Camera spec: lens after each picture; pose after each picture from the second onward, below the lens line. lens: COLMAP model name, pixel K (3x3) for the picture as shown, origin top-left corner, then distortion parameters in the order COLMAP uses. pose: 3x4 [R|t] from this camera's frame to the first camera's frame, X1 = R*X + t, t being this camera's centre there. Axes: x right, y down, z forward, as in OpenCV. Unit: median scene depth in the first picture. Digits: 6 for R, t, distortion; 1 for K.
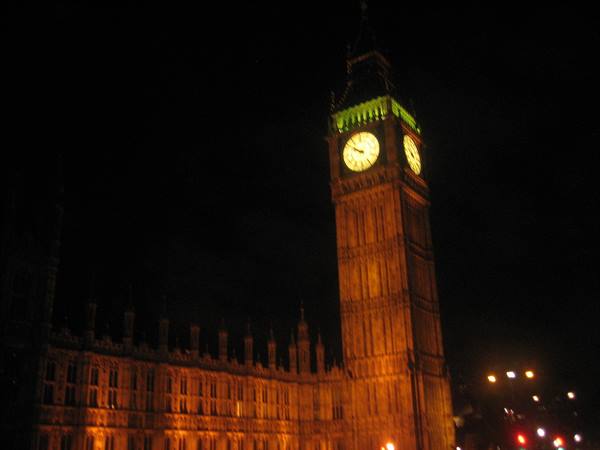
lens RADIAL K [[717.3, 0, 300.0], [0, 717.3, 225.0], [0, 0, 1]] dist [0.003247, 0.003523]
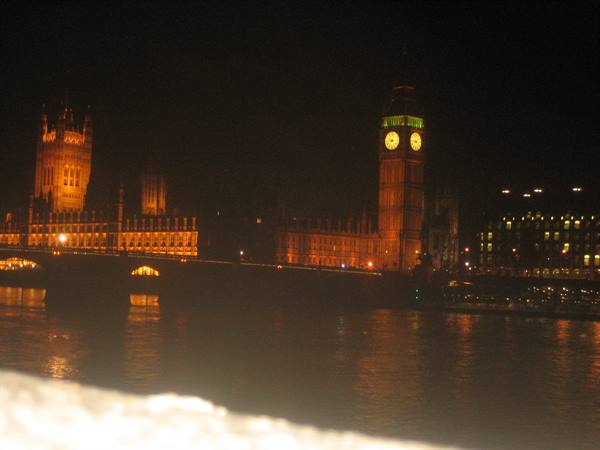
lens RADIAL K [[717.3, 0, 300.0], [0, 717.3, 225.0], [0, 0, 1]] dist [0.003247, 0.003523]
pose [[0.984889, 0.051609, -0.165316, 0.203298], [-0.007295, 0.966081, 0.258135, -0.466401], [0.173031, -0.253028, 0.951860, -1.401783]]
